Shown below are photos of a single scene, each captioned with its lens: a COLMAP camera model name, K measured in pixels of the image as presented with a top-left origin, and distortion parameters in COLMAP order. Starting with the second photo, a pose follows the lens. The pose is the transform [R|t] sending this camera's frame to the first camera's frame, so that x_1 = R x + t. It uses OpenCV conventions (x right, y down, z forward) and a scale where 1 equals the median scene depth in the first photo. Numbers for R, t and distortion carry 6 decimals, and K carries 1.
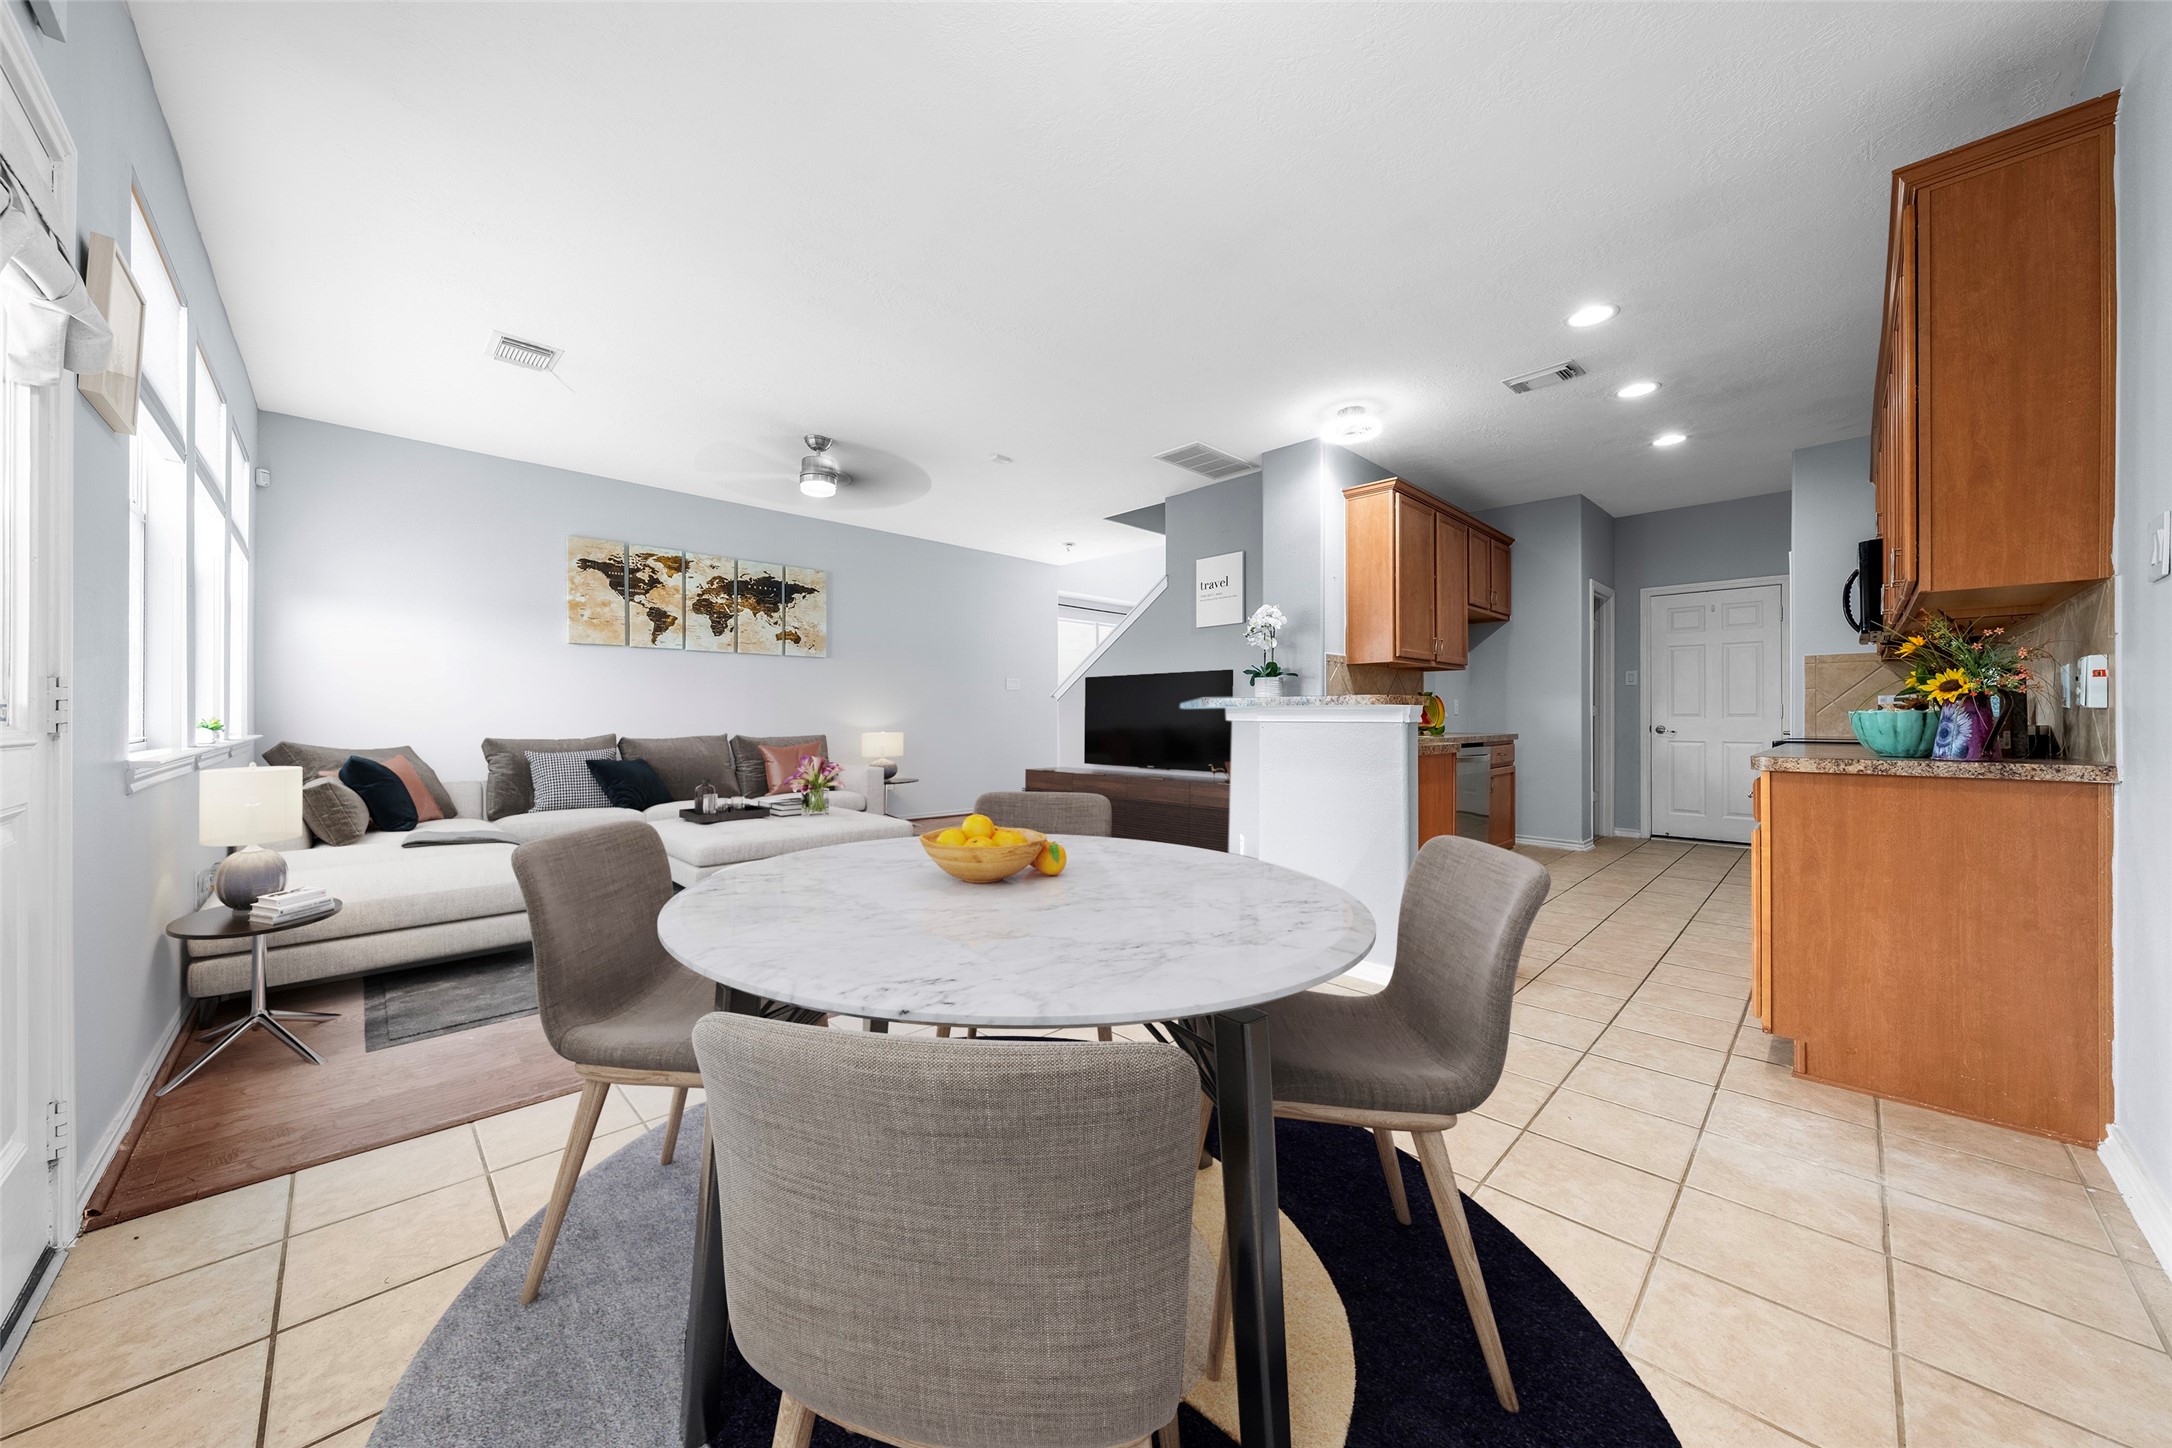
lens RADIAL K [[754.1, 0, 1082.4], [0, 754.1, 730.6], [0, 0, 1]] dist [-0.000353, 0.000025]
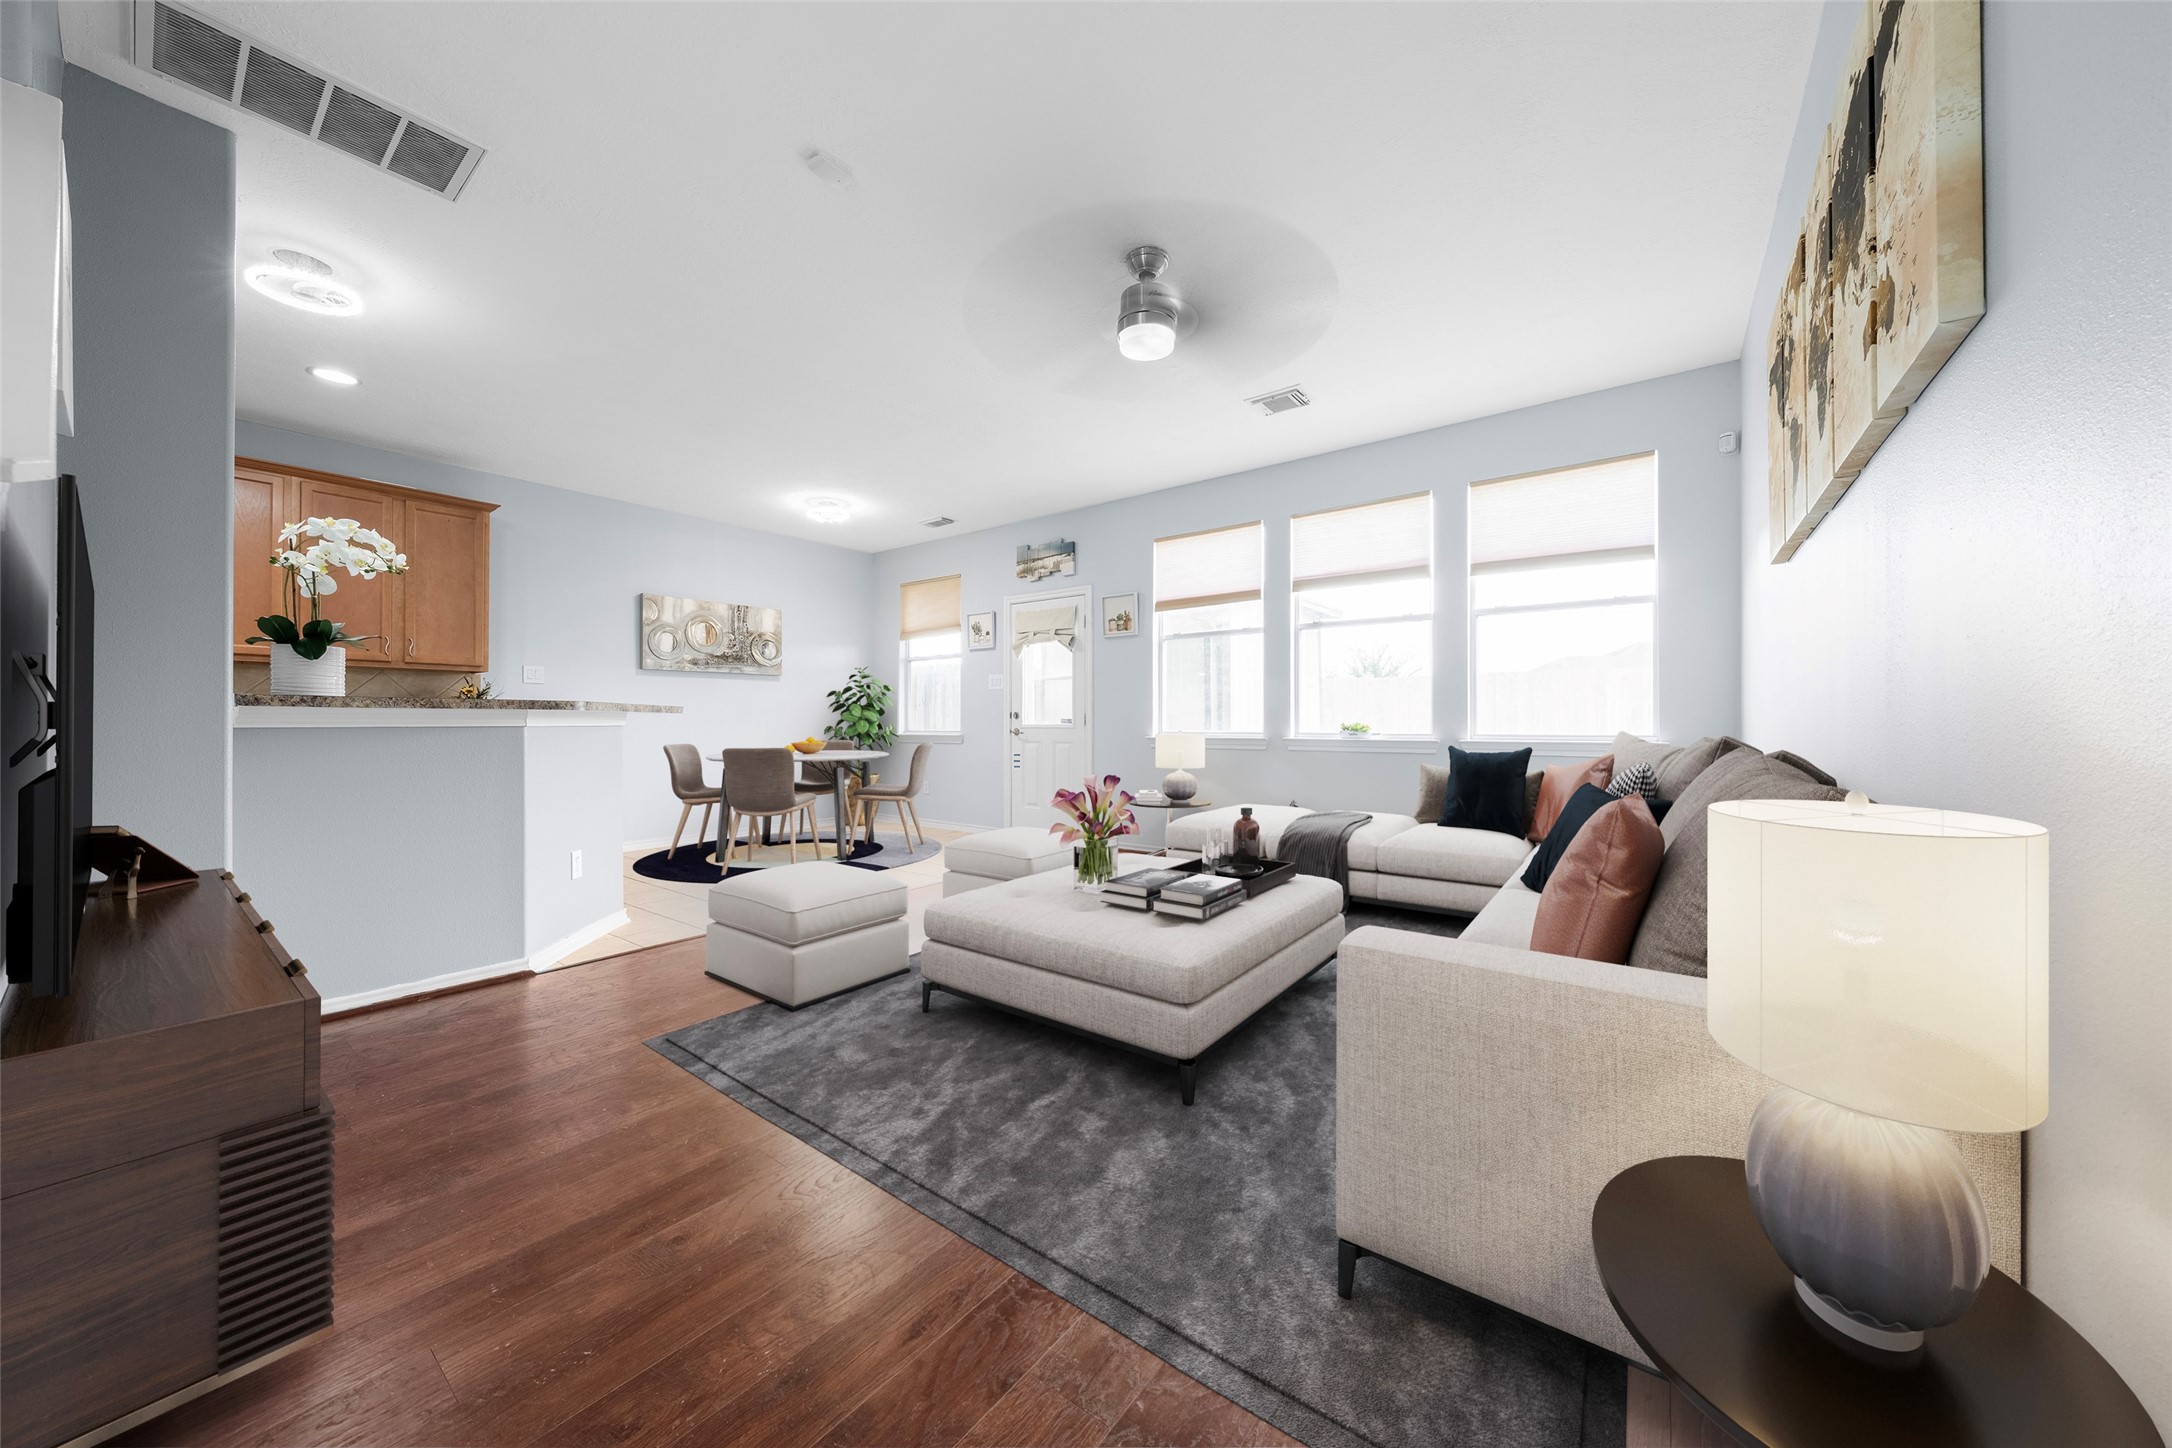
lens RADIAL K [[754.1, 0, 1093.8], [0, 754.1, 718.8], [0, 0, 1]] dist [-0.000353, 0.000025]
pose [[-0.990412, 0.005431, -0.138041, -0.180325], [0.005917, 0.999978, -0.003113, -0.016474], [0.138021, -0.003900, -0.990422, 1.335760]]
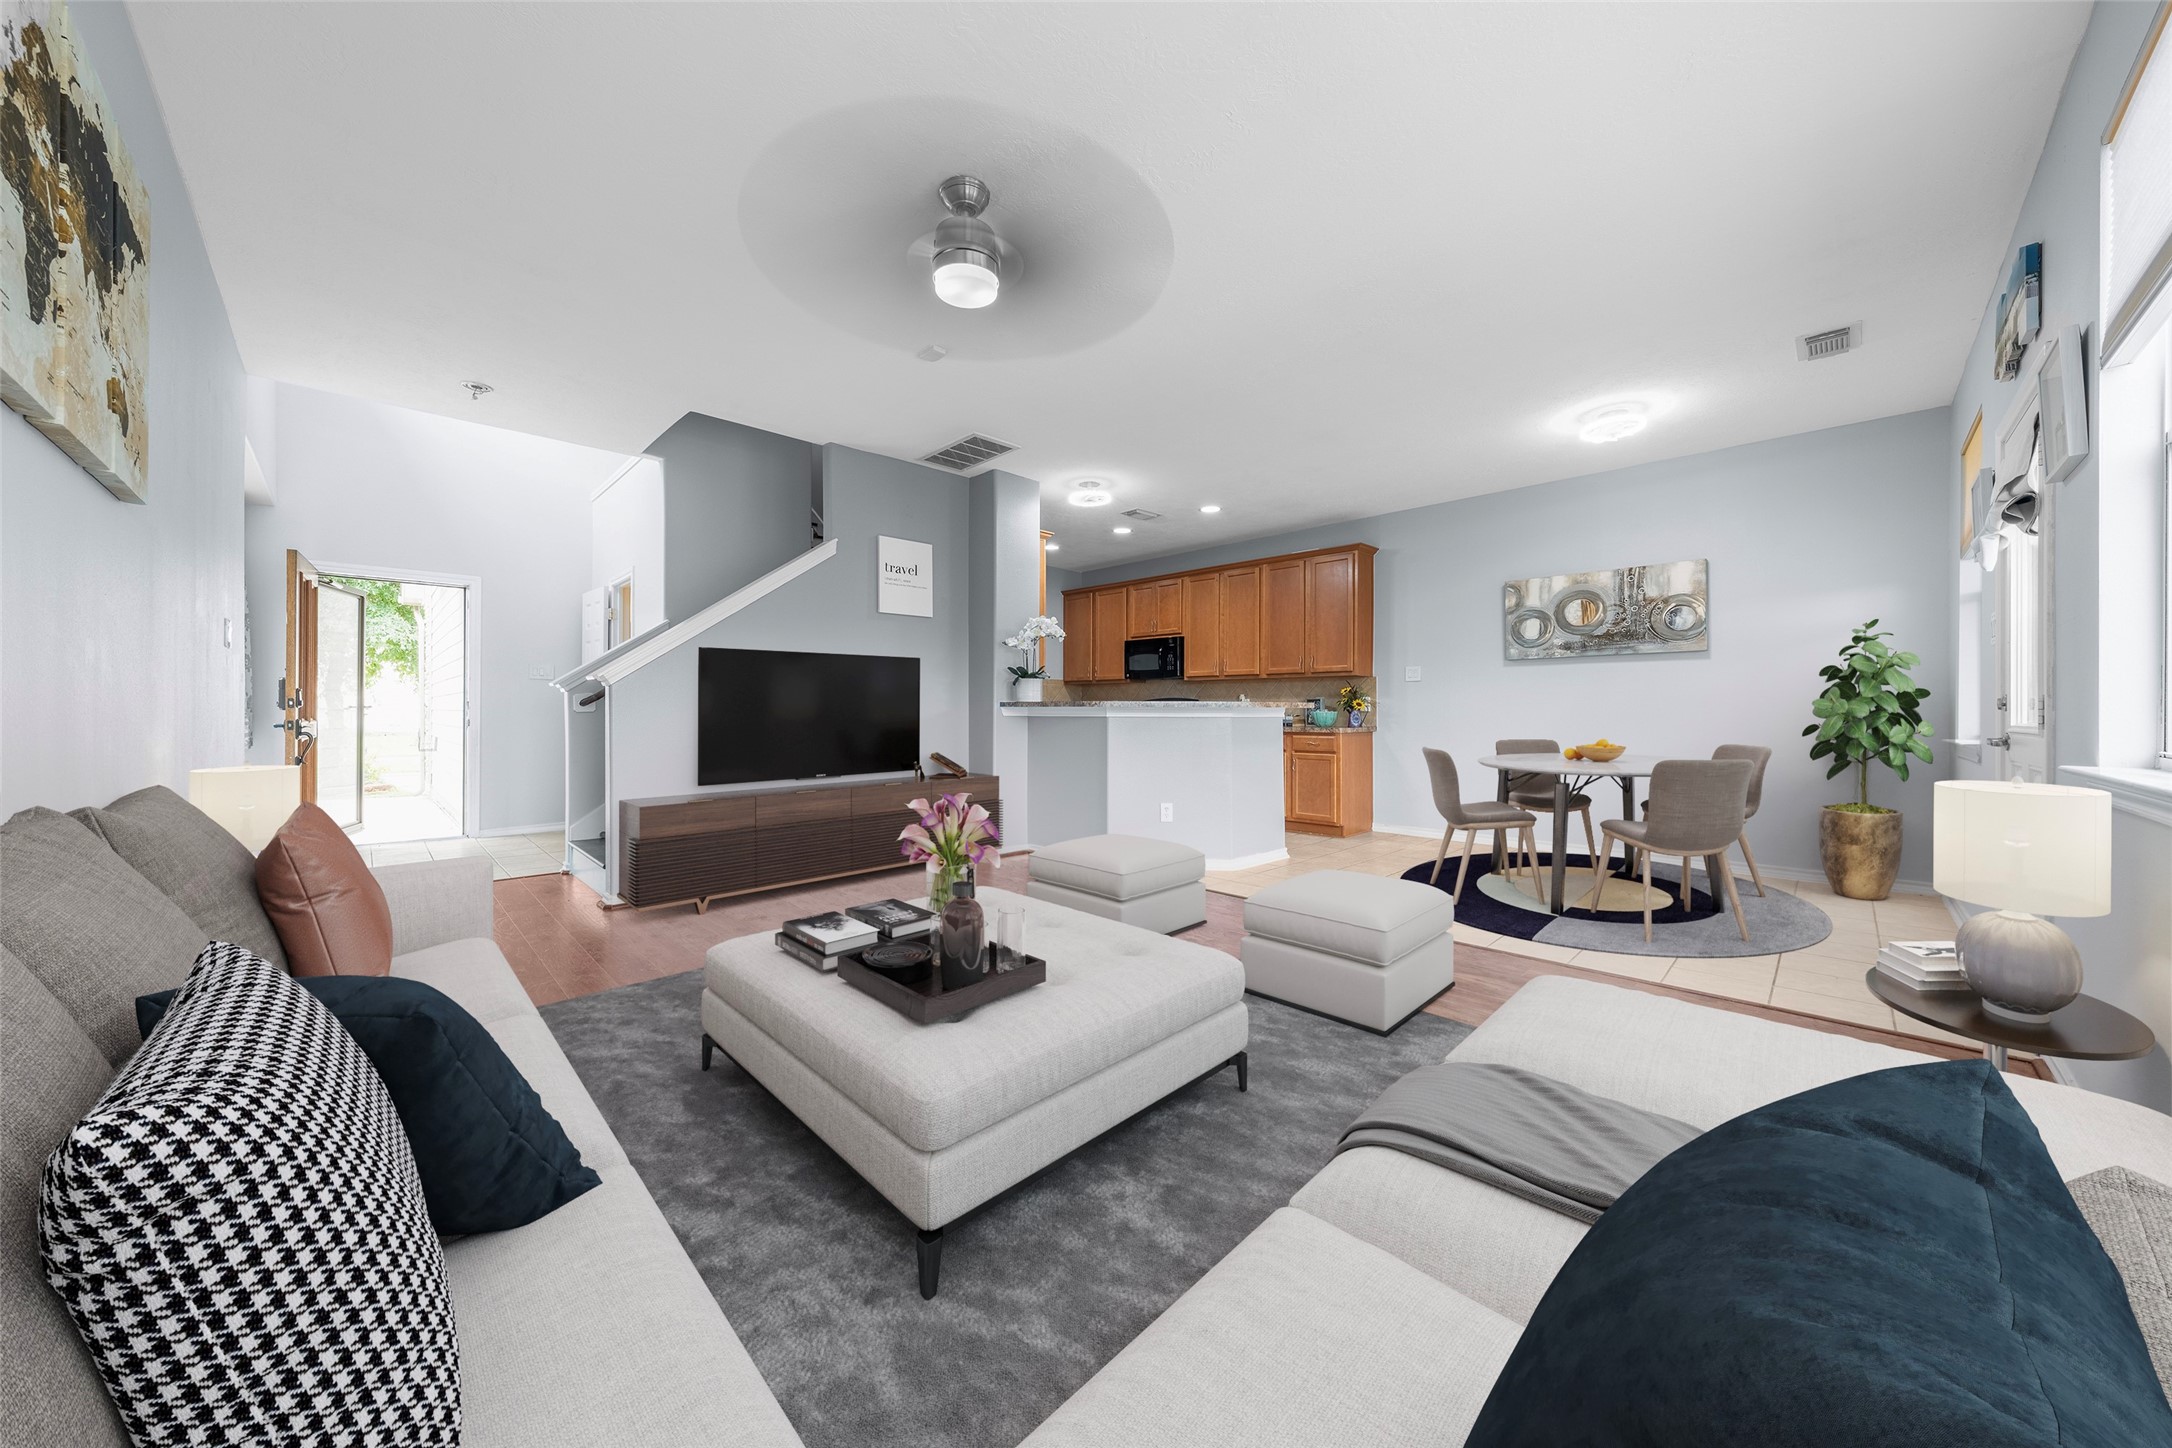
lens RADIAL K [[754.1, 0, 1091.7], [0, 754.1, 714.4], [0, 0, 1]] dist [-0.000353, 0.000025]
pose [[0.022058, 0.002520, 0.999754, -0.732296], [-0.002172, 0.999995, -0.002473, -0.015850], [-0.999754, -0.002117, 0.022063, 0.743752]]
